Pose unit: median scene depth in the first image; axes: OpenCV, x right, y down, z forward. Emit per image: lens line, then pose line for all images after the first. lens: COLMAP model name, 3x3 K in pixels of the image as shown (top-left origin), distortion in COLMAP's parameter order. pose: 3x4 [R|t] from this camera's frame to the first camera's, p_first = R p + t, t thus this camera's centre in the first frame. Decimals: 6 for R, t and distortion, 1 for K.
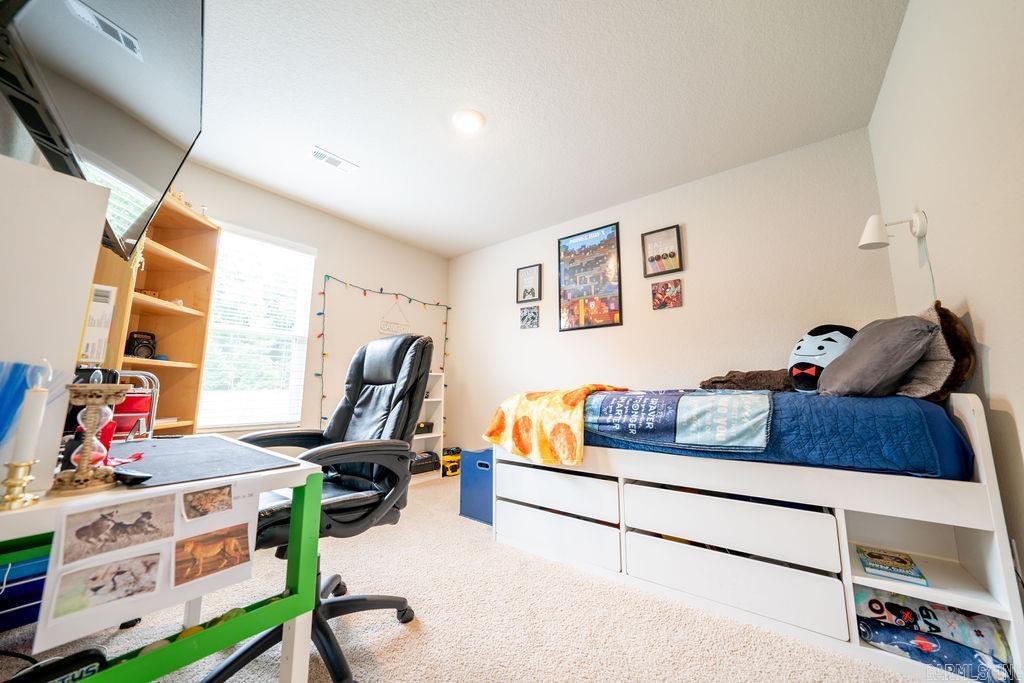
lens RADIAL K [[346.1, 0, 512.0], [0, 346.1, 341.5], [0, 0, 1]] dist [0.001153, 0.000297]
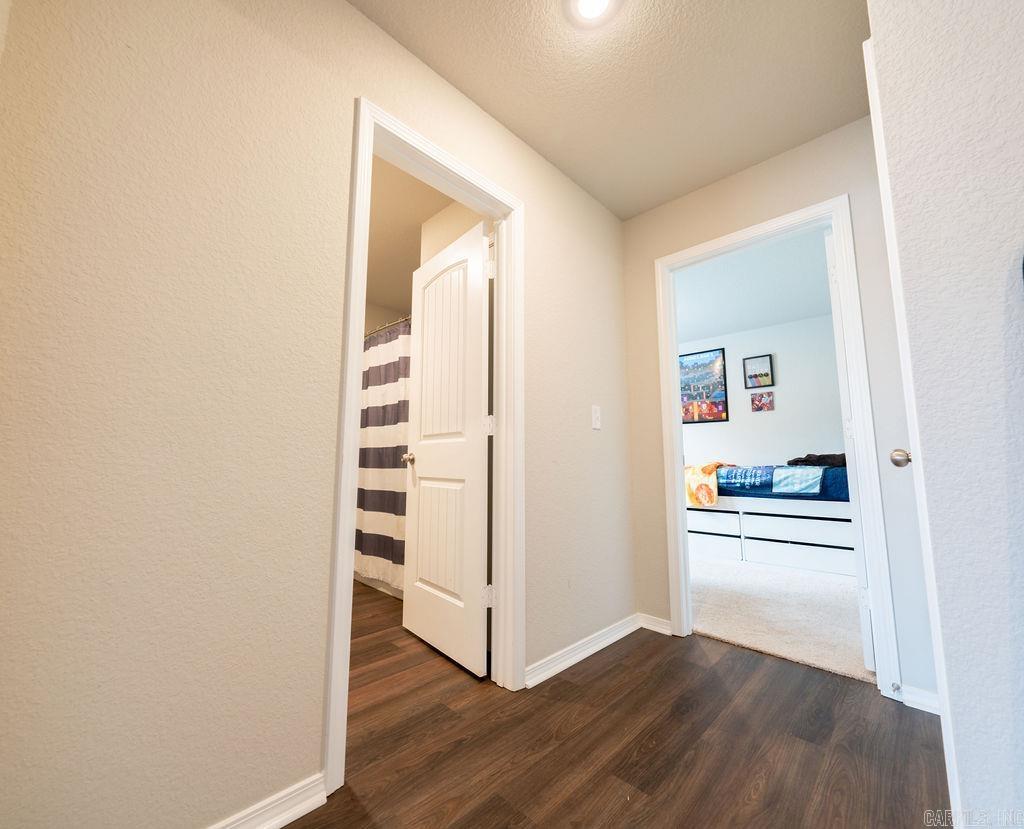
lens RADIAL K [[413.1, 0, 512.0], [0, 413.1, 414.5], [0, 0, 1]] dist [0.068708, -0.000013]
pose [[0.995920, -0.013152, -0.089282, -0.661700], [0.014553, 0.999781, 0.015059, -0.177673], [0.089064, -0.016296, 0.995893, -1.297851]]
